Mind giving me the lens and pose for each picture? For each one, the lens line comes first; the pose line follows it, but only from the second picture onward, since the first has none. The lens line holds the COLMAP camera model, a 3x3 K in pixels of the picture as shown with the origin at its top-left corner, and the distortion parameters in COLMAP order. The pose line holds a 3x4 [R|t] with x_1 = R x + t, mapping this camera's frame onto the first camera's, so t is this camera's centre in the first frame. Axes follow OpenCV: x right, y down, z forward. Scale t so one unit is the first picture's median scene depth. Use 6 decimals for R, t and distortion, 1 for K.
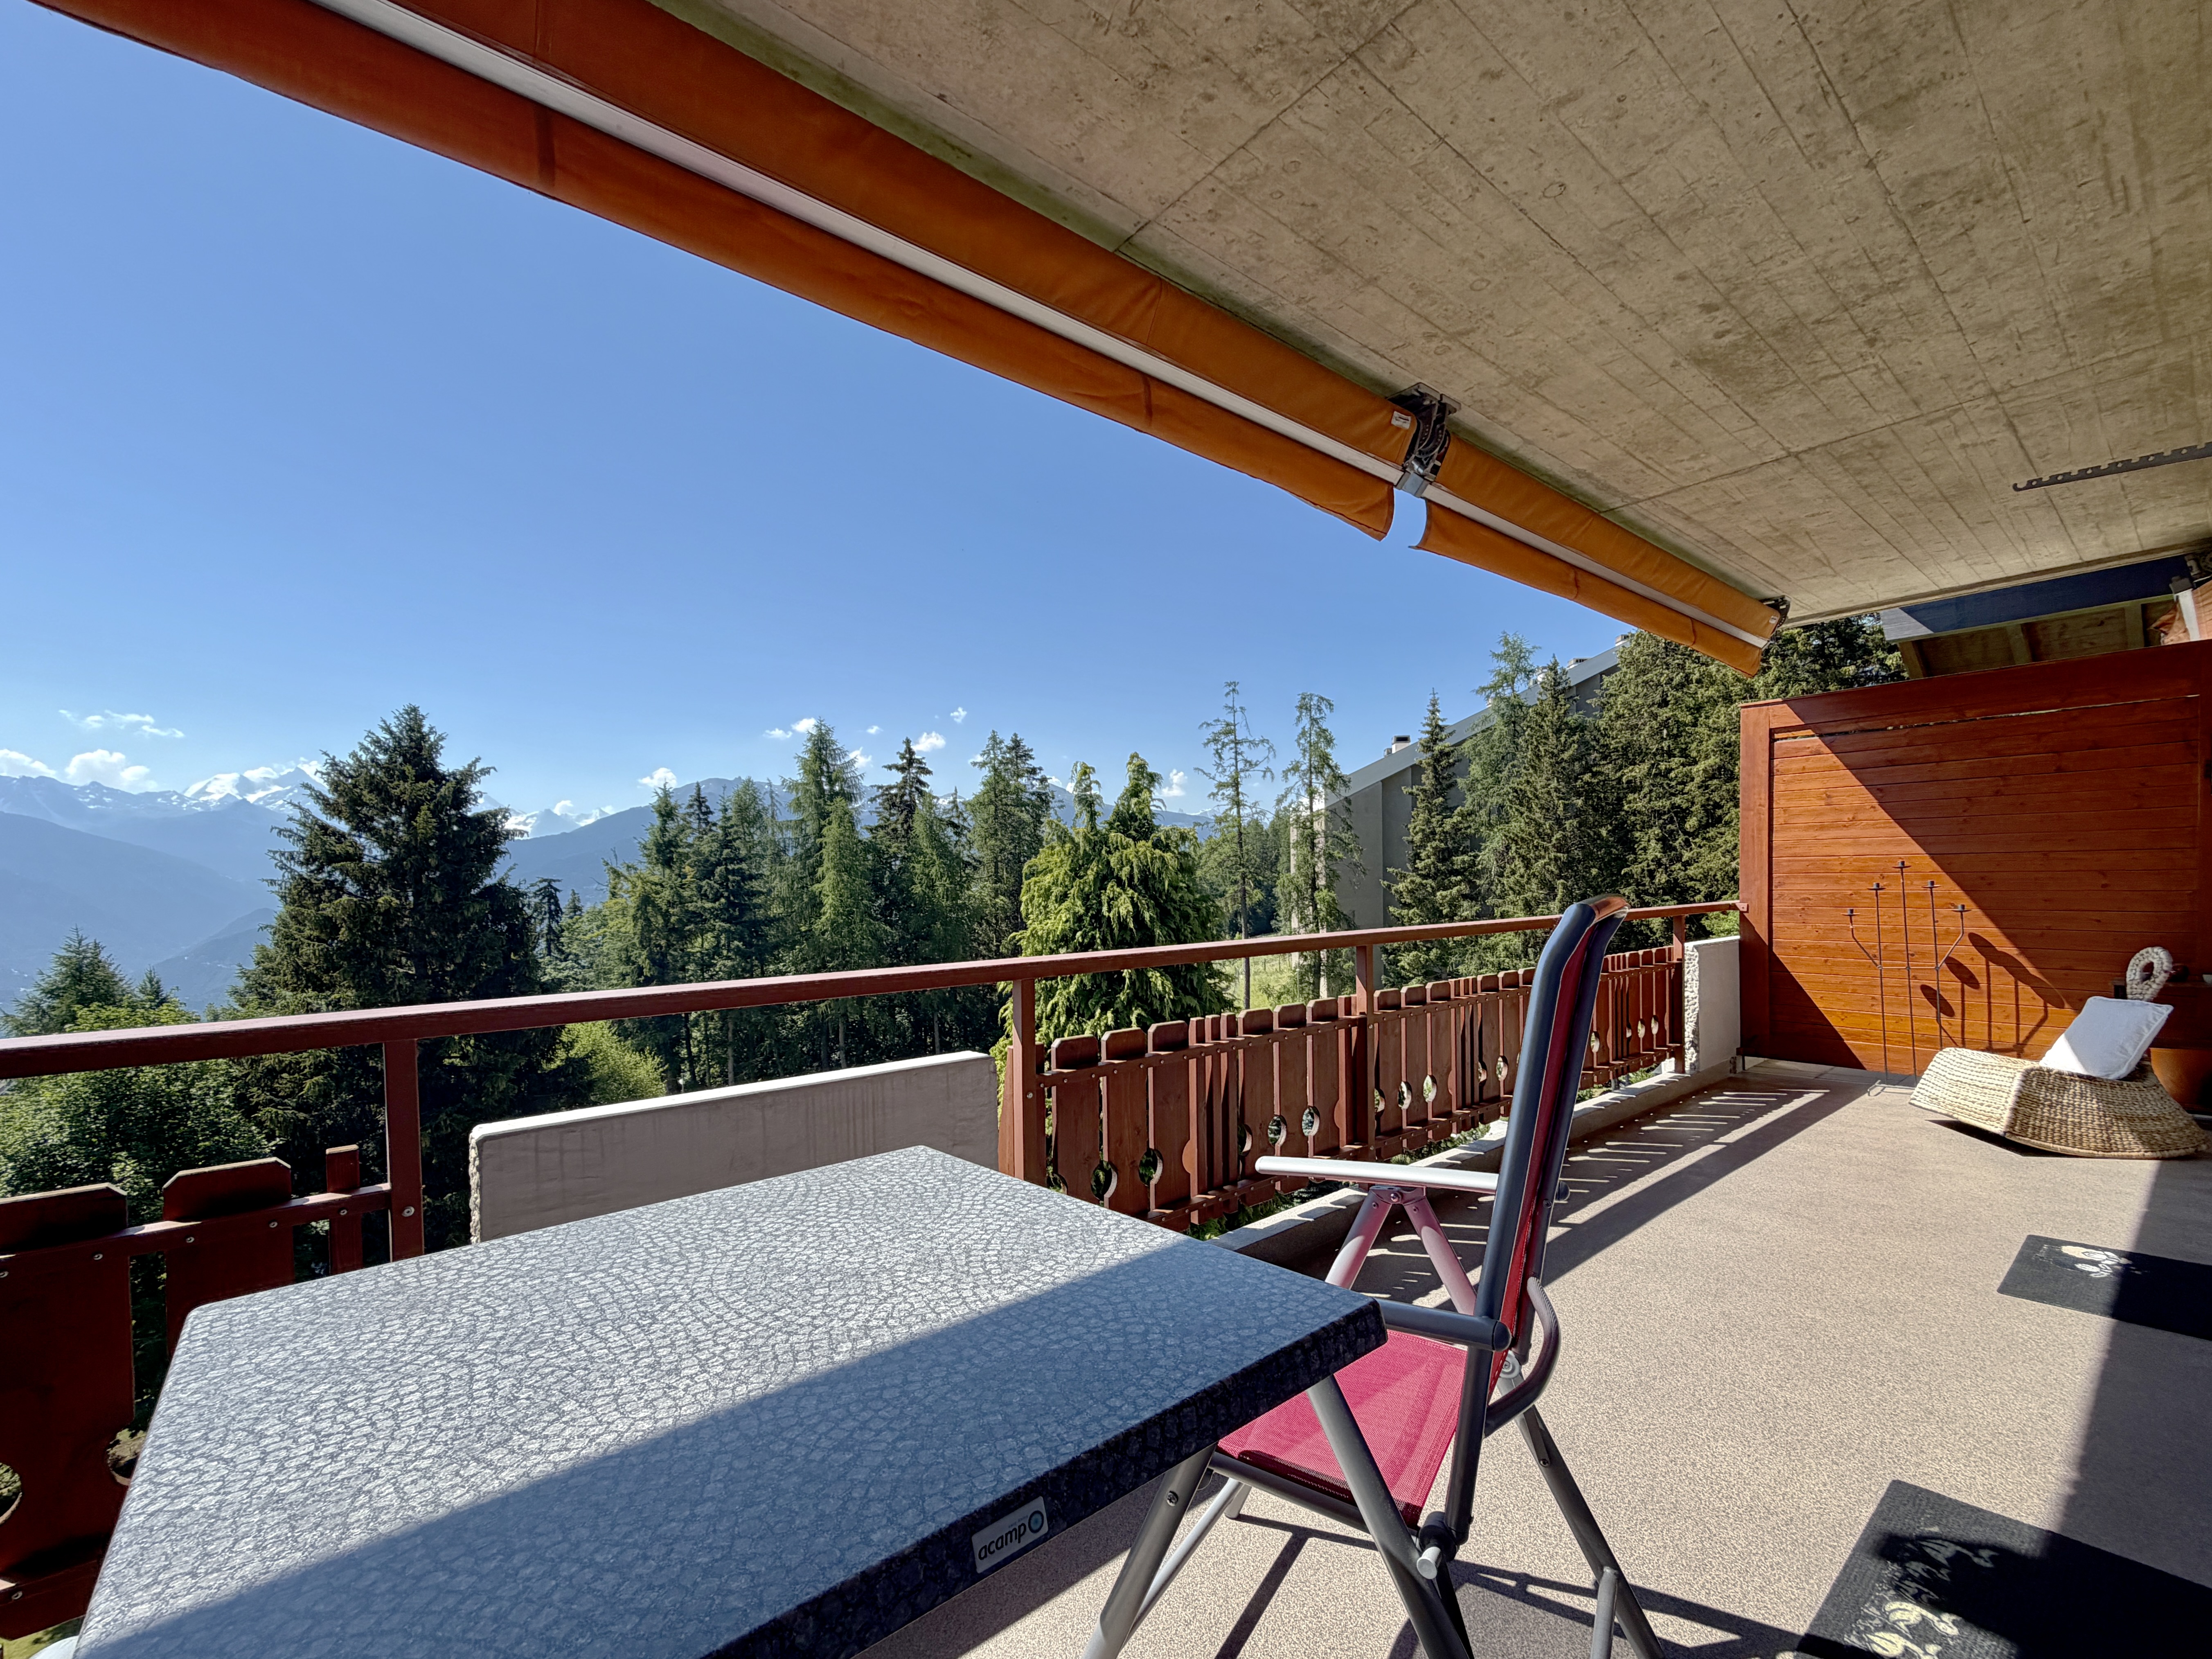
lens RADIAL K [[945.4, 0, 1094.4], [0, 945.4, 898.6], [0, 0, 1]] dist [-0.000899, -0.000079]
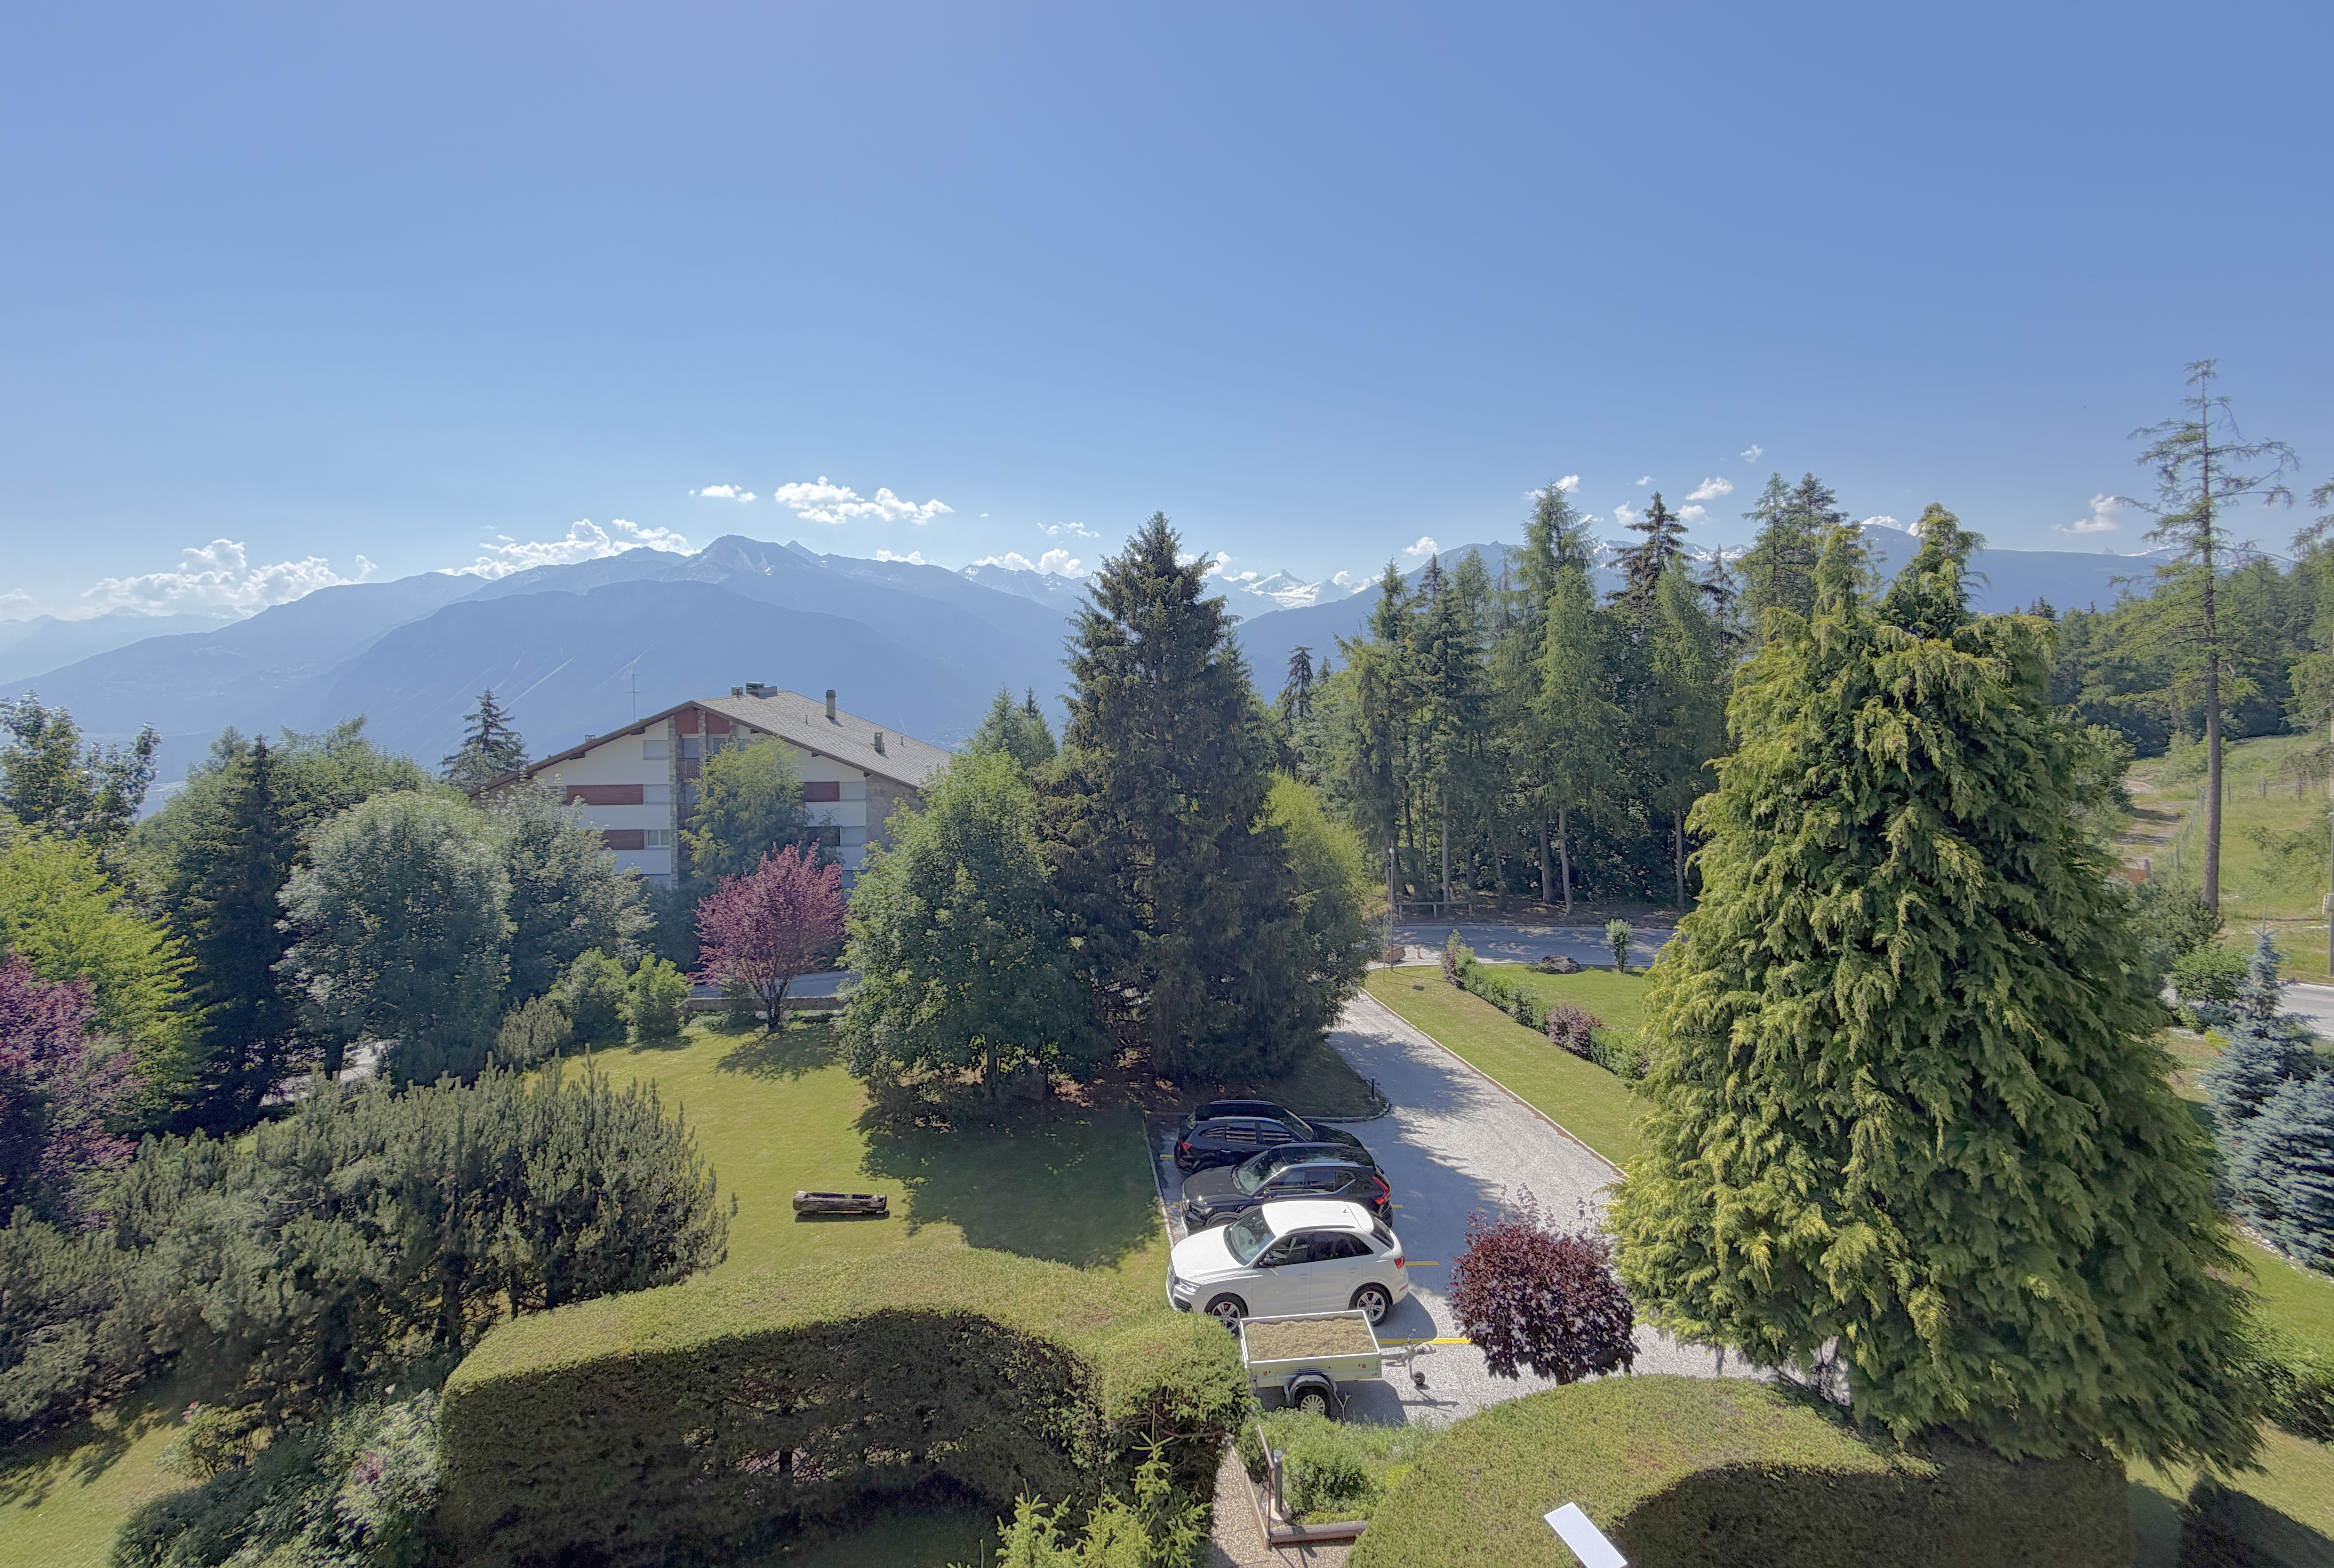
lens RADIAL K [[938.4, 0, 1174.7], [0, 938.4, 678.2], [0, 0, 1]] dist [0.000018, -0.000250]
pose [[0.771606, 0.033331, -0.635227, 0.039163], [-0.021319, 0.999420, 0.026544, -0.026622], [0.635743, -0.006939, 0.771869, 0.102335]]
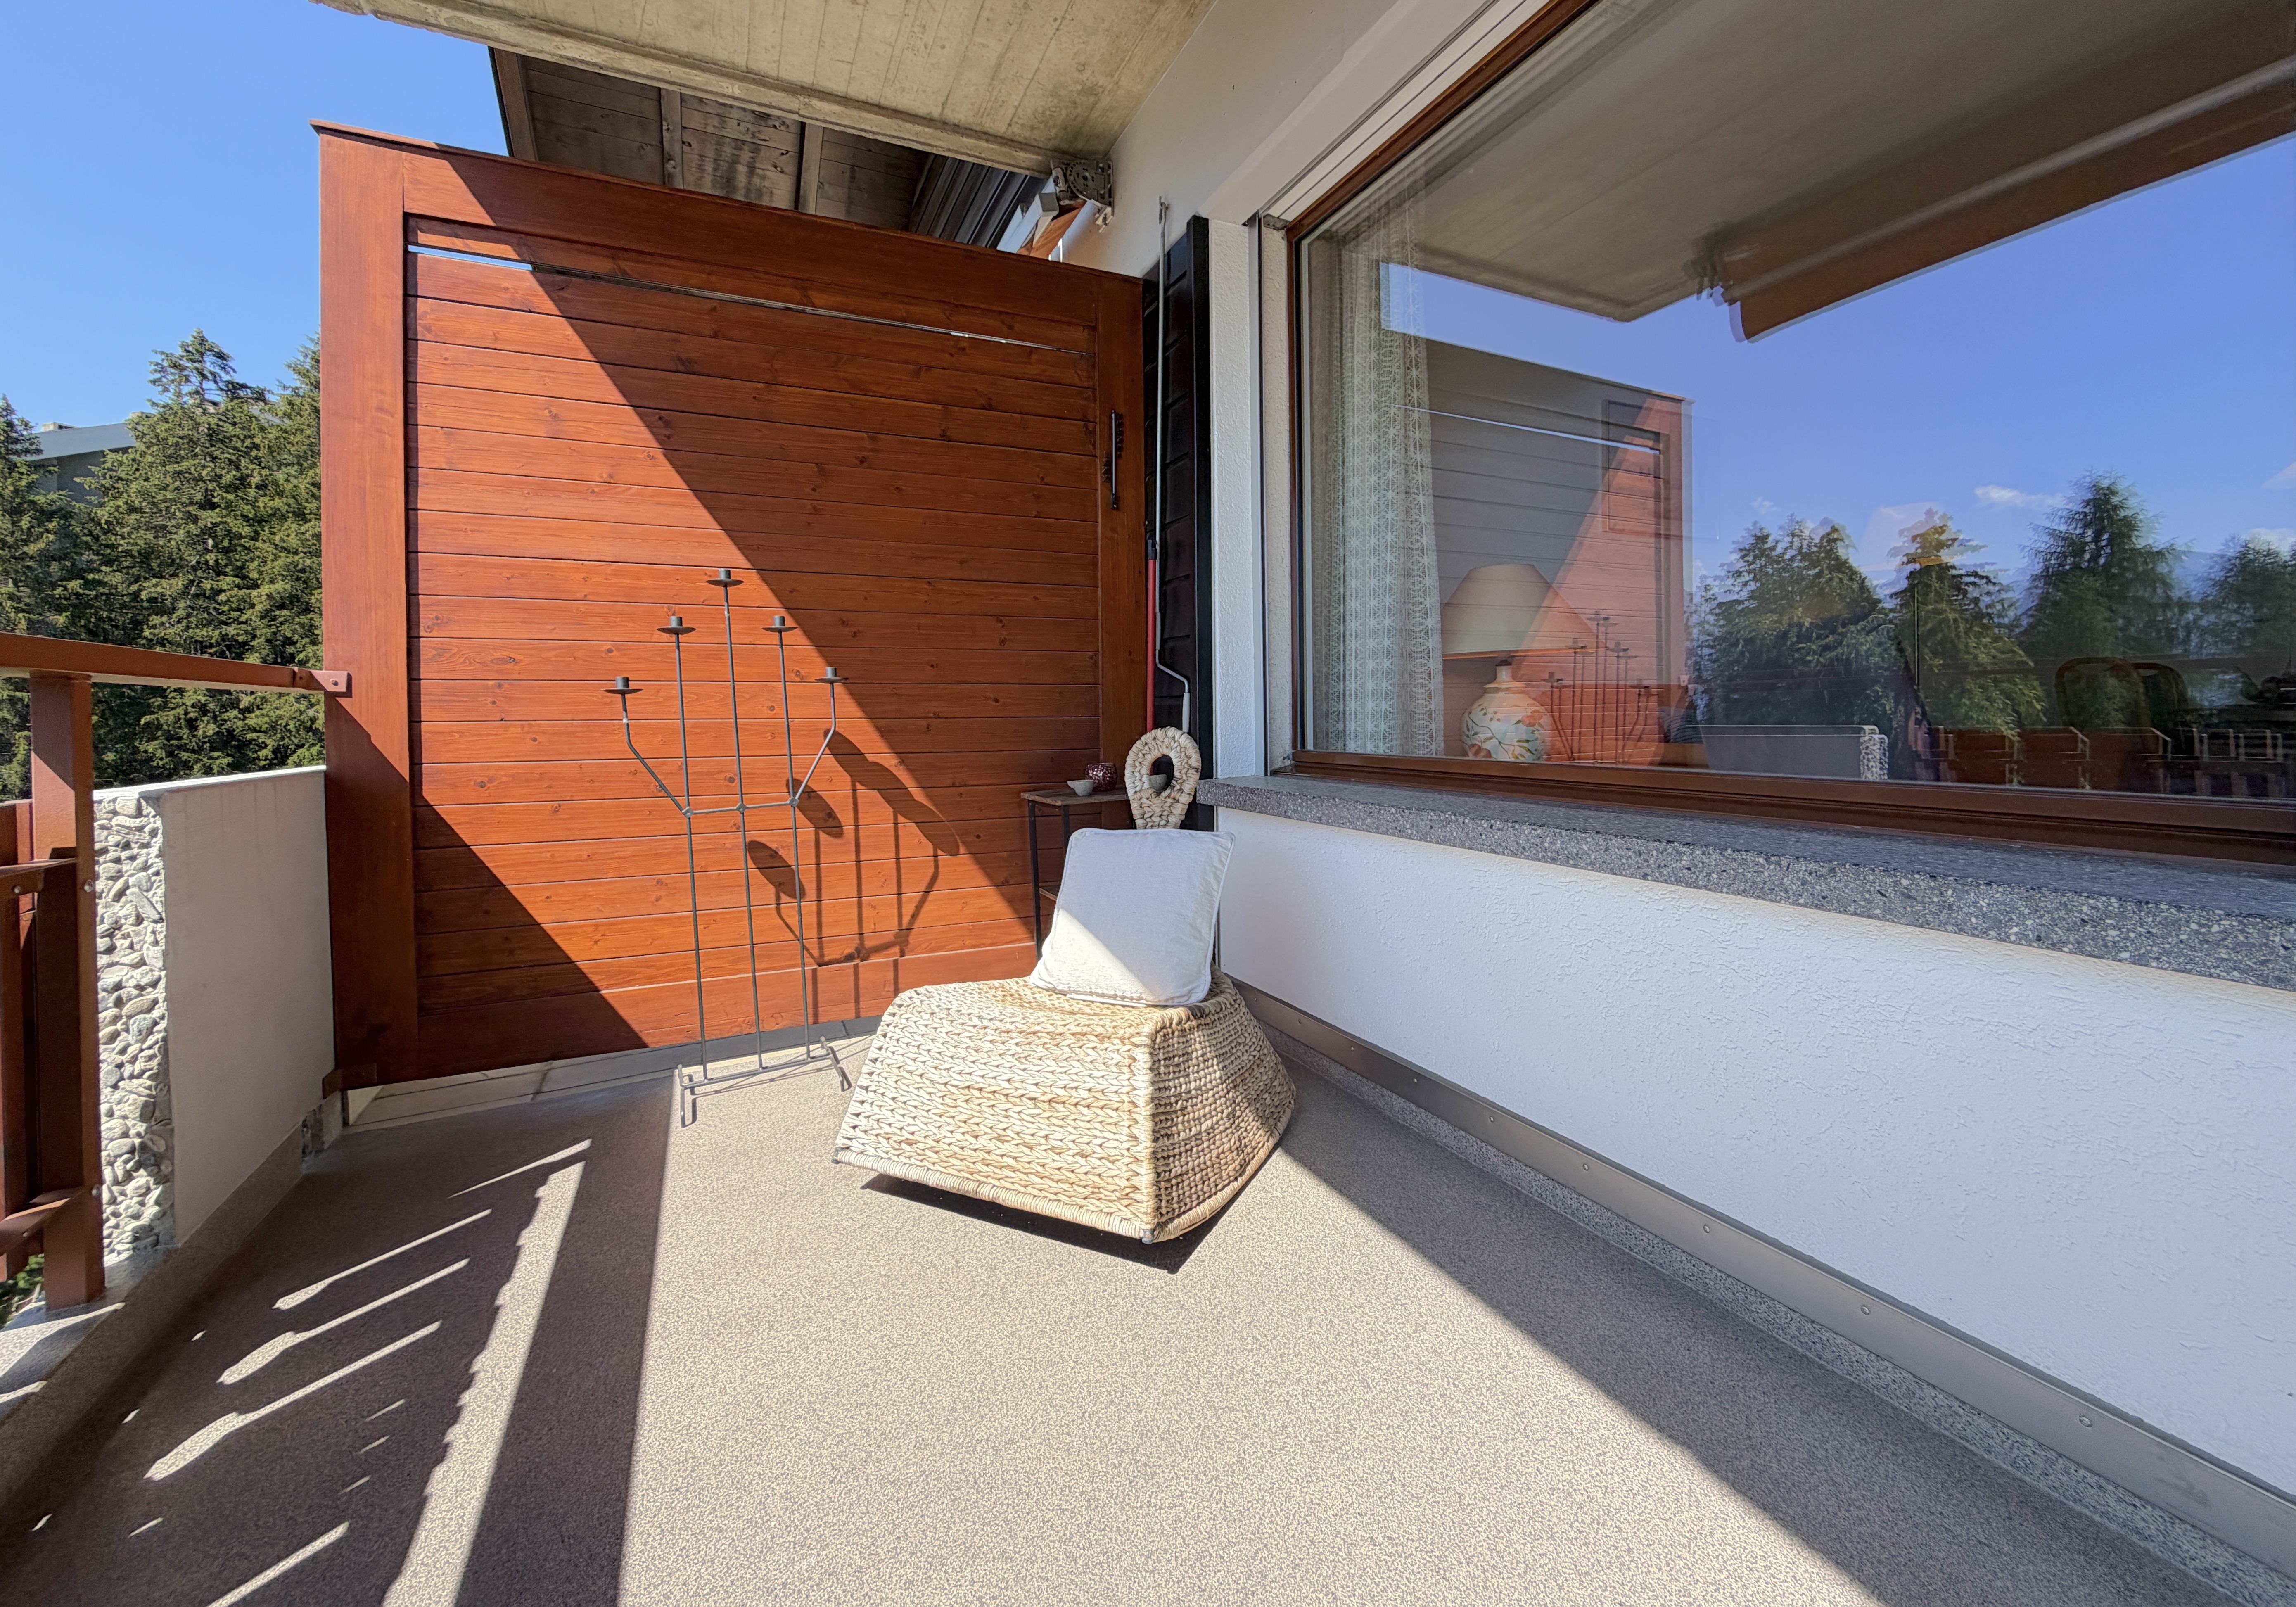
lens RADIAL K [[941.9, 0, 1170.1], [0, 941.9, 721.6], [0, 0, 1]] dist [-0.000952, 0.000040]
pose [[0.234659, 0.004727, 0.972066, 0.090245], [0.027610, 0.999552, -0.011525, 0.008248], [-0.971686, 0.029543, 0.234424, 0.132812]]
